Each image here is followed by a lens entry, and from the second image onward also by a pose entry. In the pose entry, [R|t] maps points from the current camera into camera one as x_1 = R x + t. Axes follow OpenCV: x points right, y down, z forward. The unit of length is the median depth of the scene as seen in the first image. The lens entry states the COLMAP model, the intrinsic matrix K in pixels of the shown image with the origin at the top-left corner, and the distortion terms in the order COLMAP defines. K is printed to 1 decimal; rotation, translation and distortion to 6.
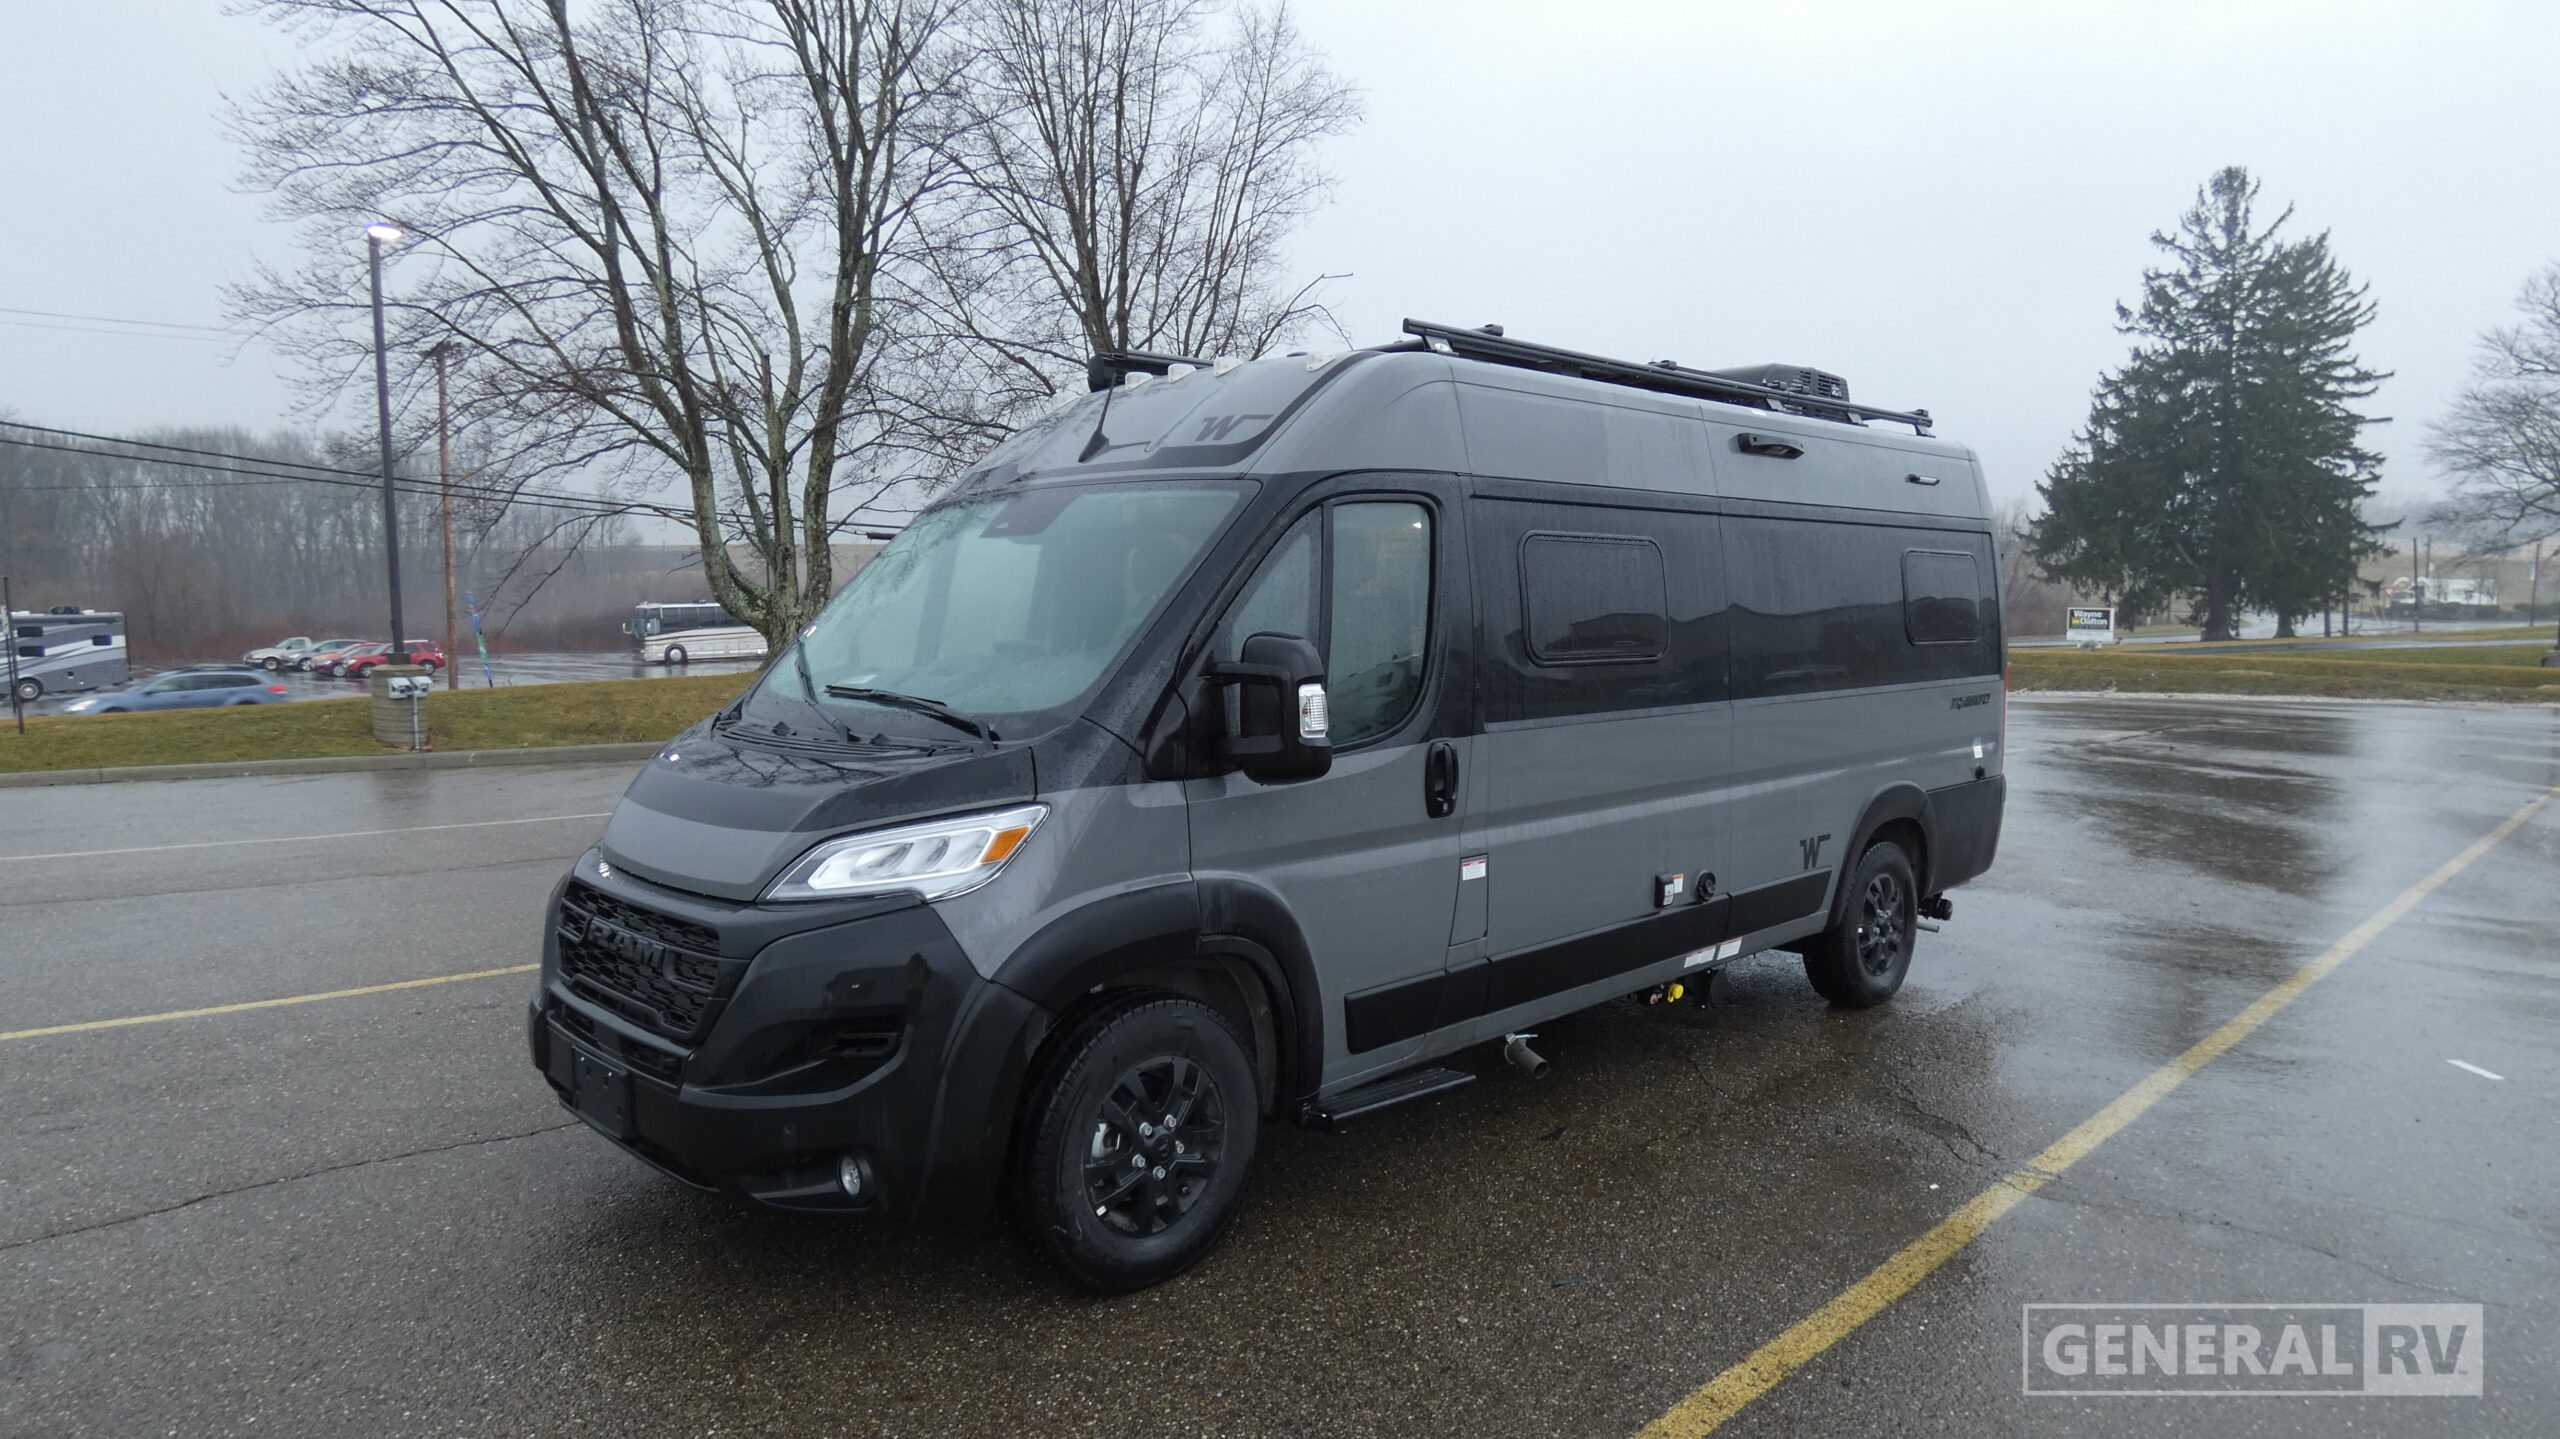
lens RADIAL K [[1529.1, 0, 1271.9], [0, 1529.1, 719.3], [0, 0, 1]] dist [-0.002062, -0.001723]
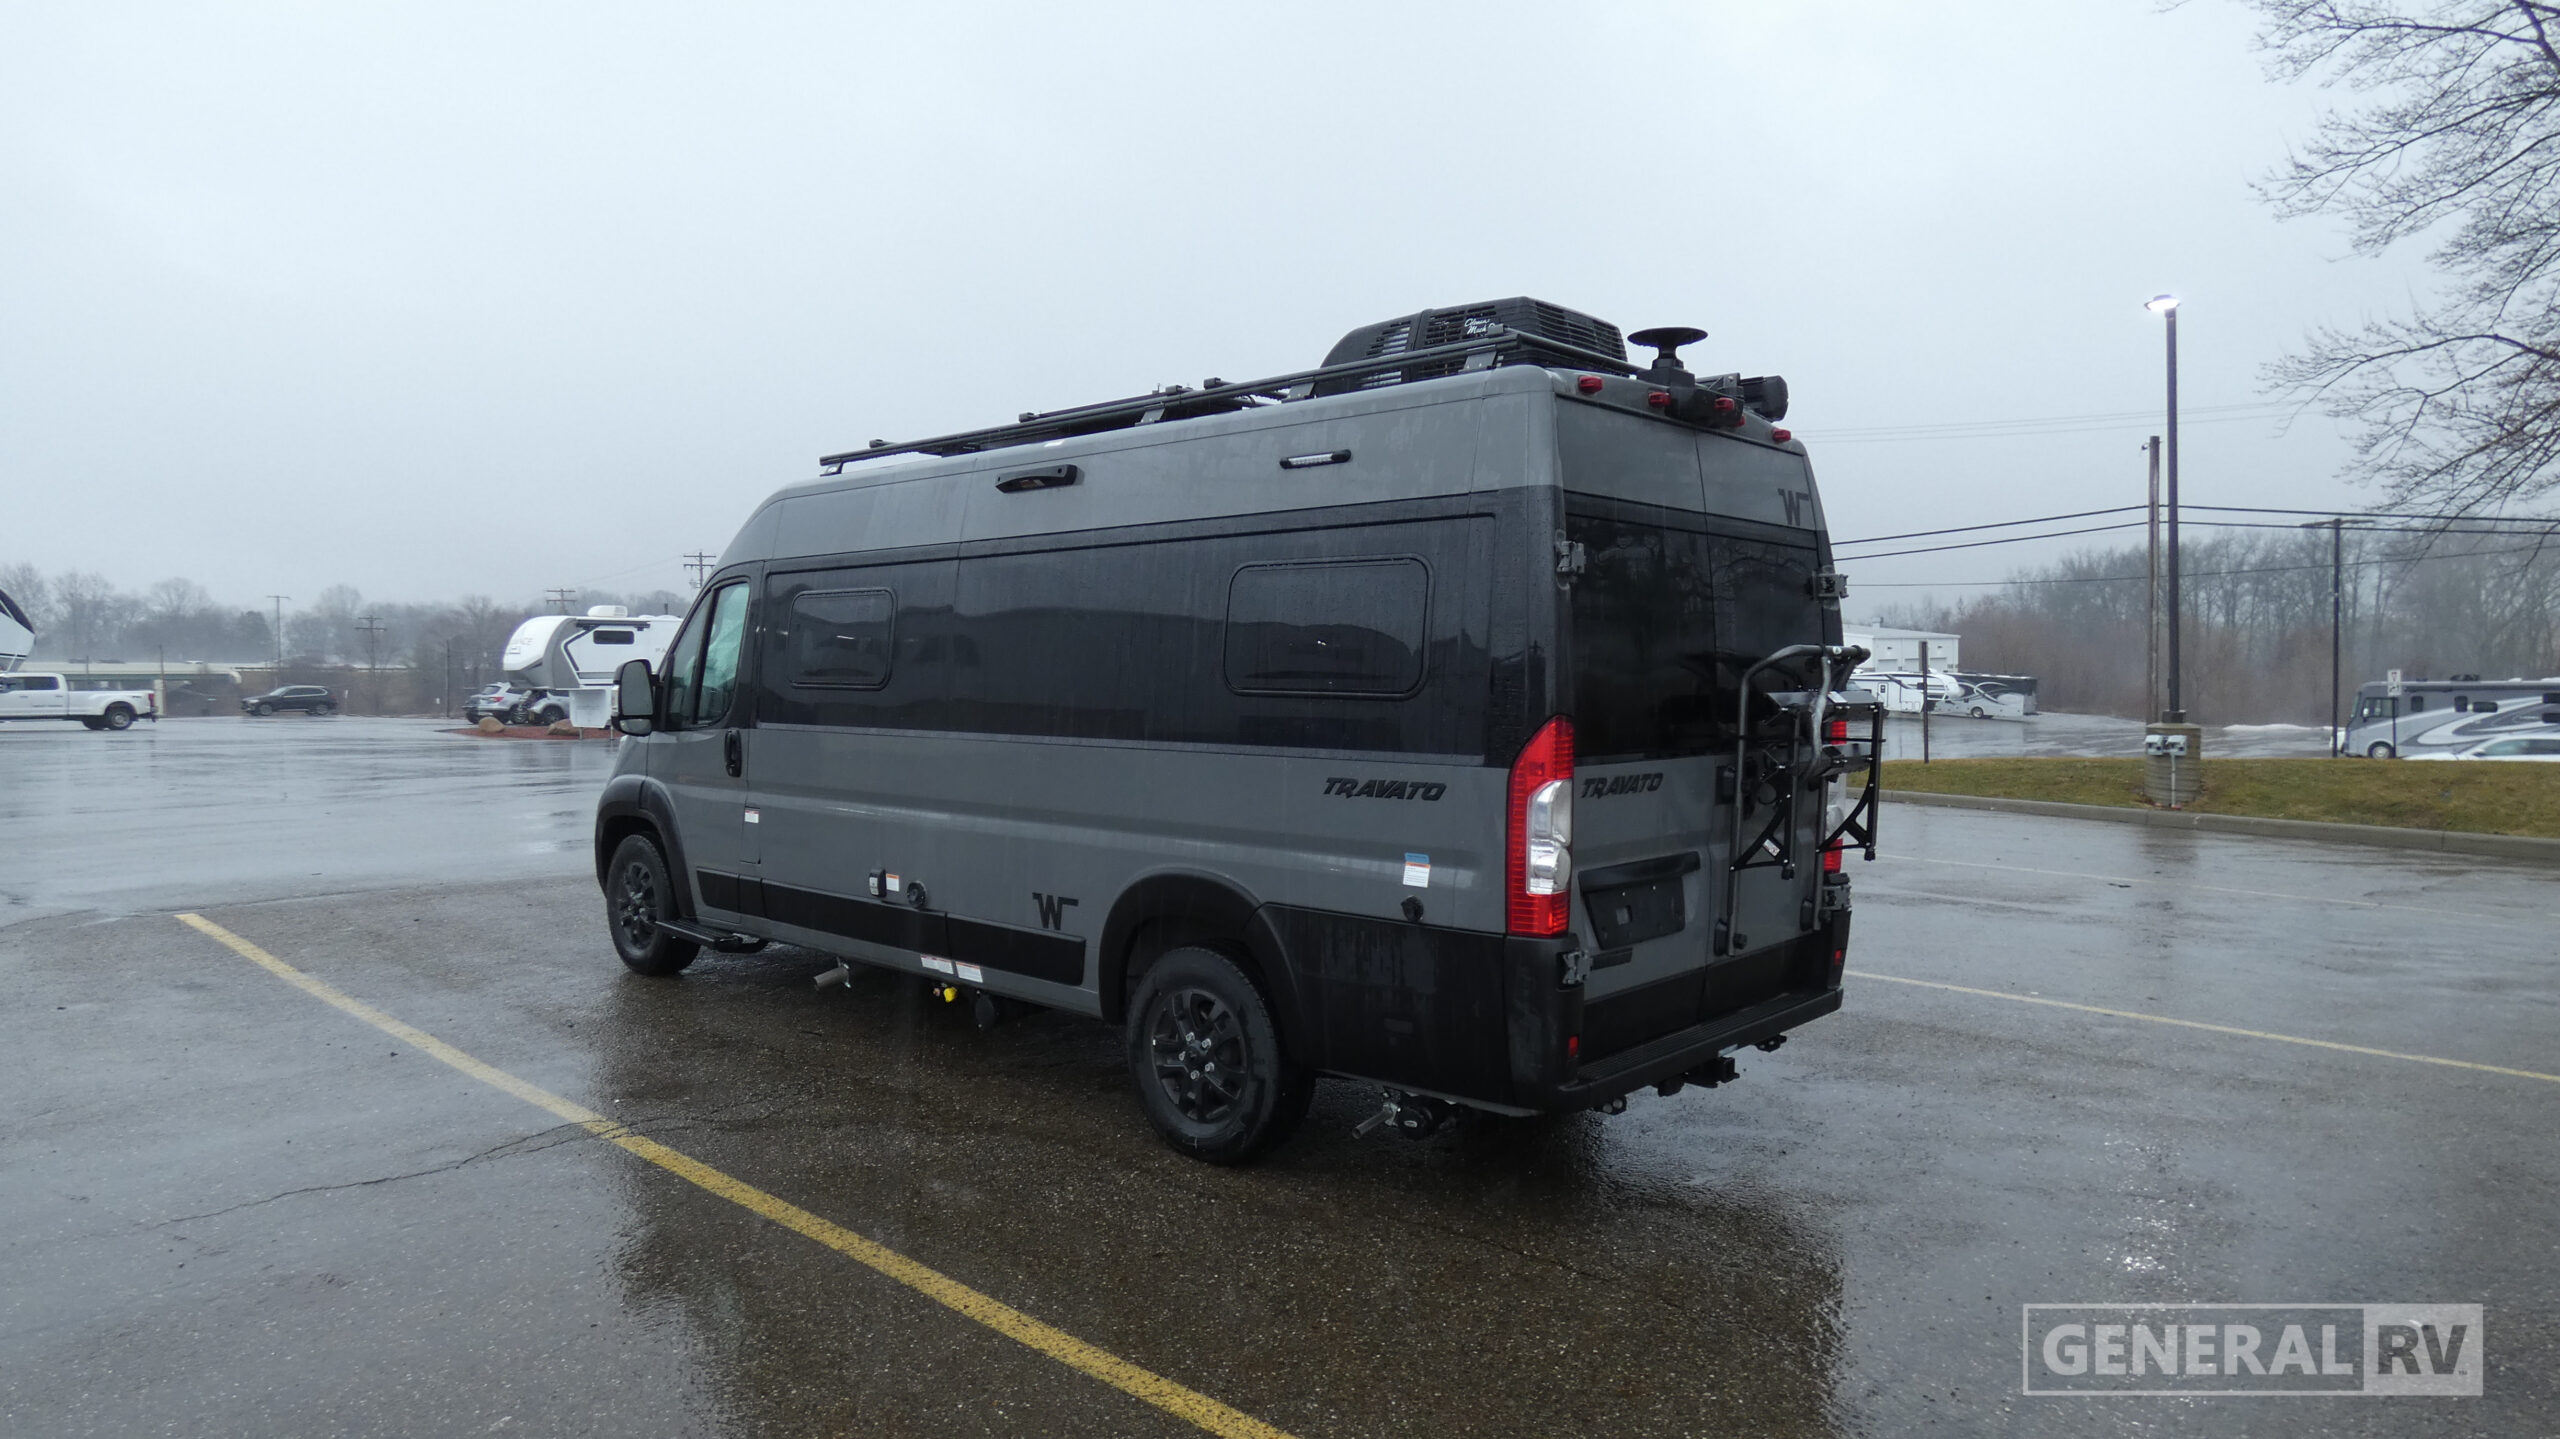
lens RADIAL K [[1529.1, 0, 1271.9], [0, 1529.1, 719.3], [0, 0, 1]] dist [-0.002062, -0.001723]
pose [[0.056459, 0.034177, -0.997820, 1.326482], [-0.079367, 0.996405, 0.029637, -0.067498], [0.995245, 0.077520, 0.058969, 1.114875]]
